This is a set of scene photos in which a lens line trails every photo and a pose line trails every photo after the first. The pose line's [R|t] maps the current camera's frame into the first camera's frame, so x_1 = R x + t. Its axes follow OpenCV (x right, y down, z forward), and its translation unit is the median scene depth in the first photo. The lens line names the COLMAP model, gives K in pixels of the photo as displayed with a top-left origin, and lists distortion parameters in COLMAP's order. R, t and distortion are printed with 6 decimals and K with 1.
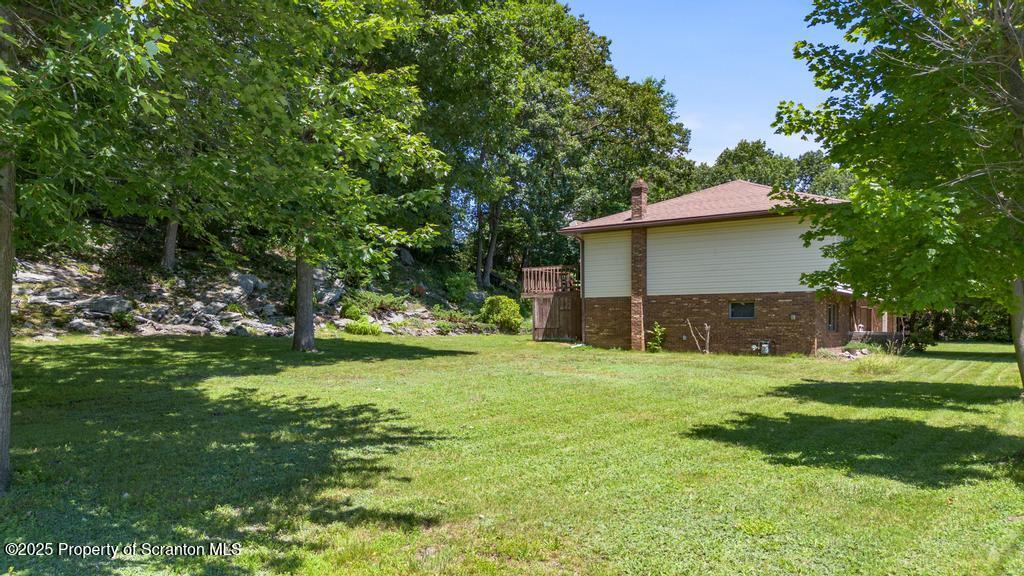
lens RADIAL K [[677.0, 0, 508.1], [0, 677.0, 326.9], [0, 0, 1]] dist [0.001980, -0.002123]
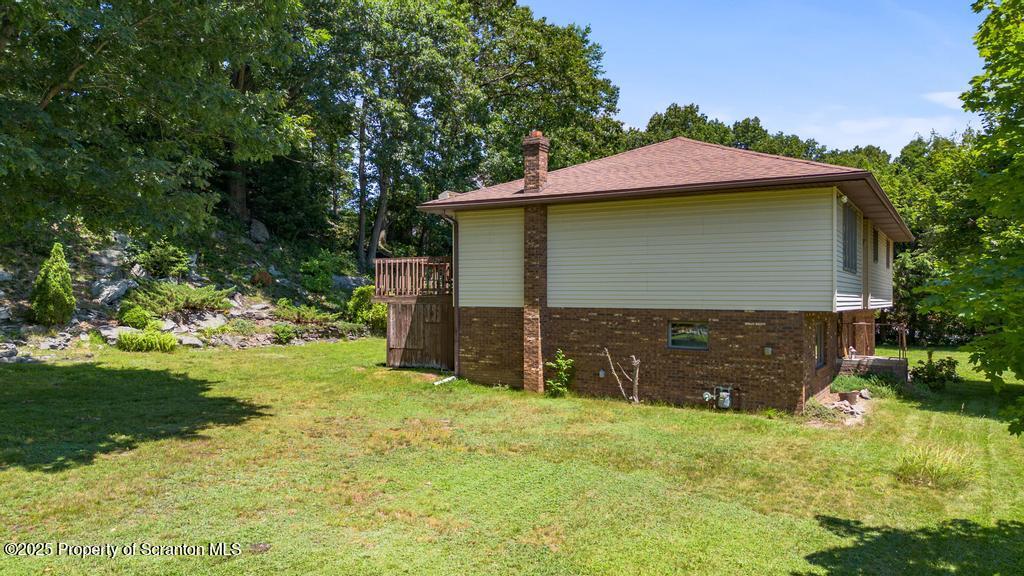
lens RADIAL K [[689.9, 0, 512.0], [0, 689.9, 288.0], [0, 0, 1]] dist [0.030072, -0.001154]
pose [[0.994323, 0.003102, 0.106356, 0.077405], [-0.002113, 0.999953, -0.009415, -0.045949], [-0.106380, 0.009137, 0.994284, 0.259657]]
